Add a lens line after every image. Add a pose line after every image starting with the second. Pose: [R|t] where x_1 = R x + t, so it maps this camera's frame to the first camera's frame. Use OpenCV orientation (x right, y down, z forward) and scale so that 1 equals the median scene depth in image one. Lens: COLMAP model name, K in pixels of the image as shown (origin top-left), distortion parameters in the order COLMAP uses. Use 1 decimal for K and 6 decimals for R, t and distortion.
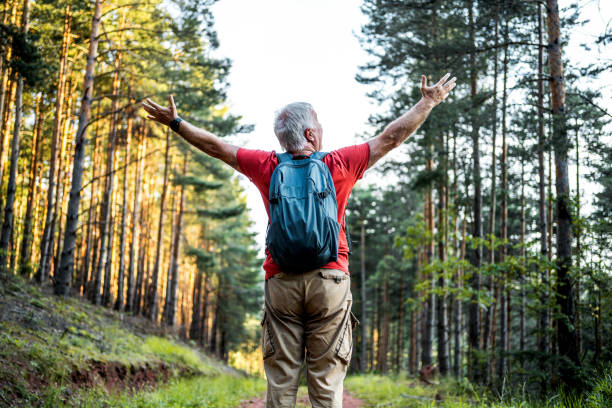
lens RADIAL K [[611.8, 0, 303.7], [0, 611.8, 208.8], [0, 0, 1]] dist [-0.023533, 0.120925]
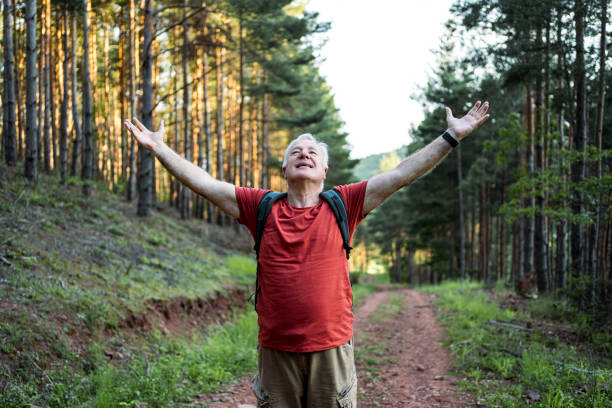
lens RADIAL K [[616.7, 0, 304.7], [0, 616.7, 195.4], [0, 0, 1]] dist [0.006897, -0.004521]
pose [[0.985710, -0.040999, -0.163388, 0.039581], [0.064957, 0.987429, 0.144102, -0.027729], [0.155426, -0.152656, 0.975981, 0.068731]]
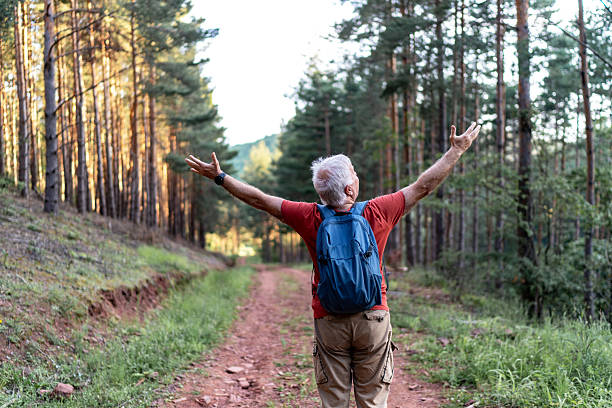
lens RADIAL K [[575.9, 0, 305.9], [0, 575.9, 206.8], [0, 0, 1]] dist [-0.005572, 0.002000]
pose [[0.996159, -0.063060, 0.060749, -0.024044], [0.049798, 0.978668, 0.199320, -0.055115], [-0.072023, -0.195529, 0.978050, 0.000324]]
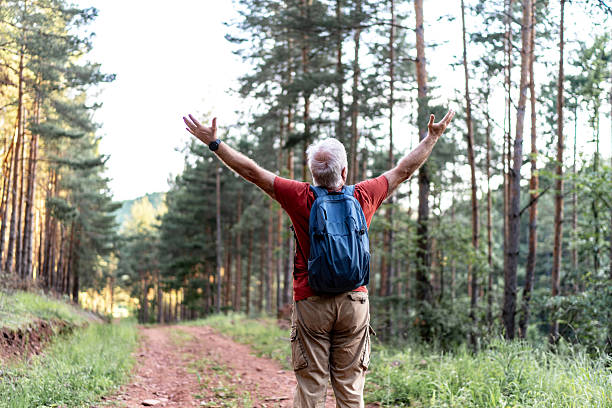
lens RADIAL K [[576.3, 0, 302.6], [0, 576.3, 205.2], [0, 0, 1]] dist [-0.006647, 0.007184]
pose [[0.965202, -0.008746, 0.261360, -0.059865], [-0.015899, 0.995629, 0.092031, -0.028620], [-0.261023, -0.092984, 0.960844, 0.000844]]
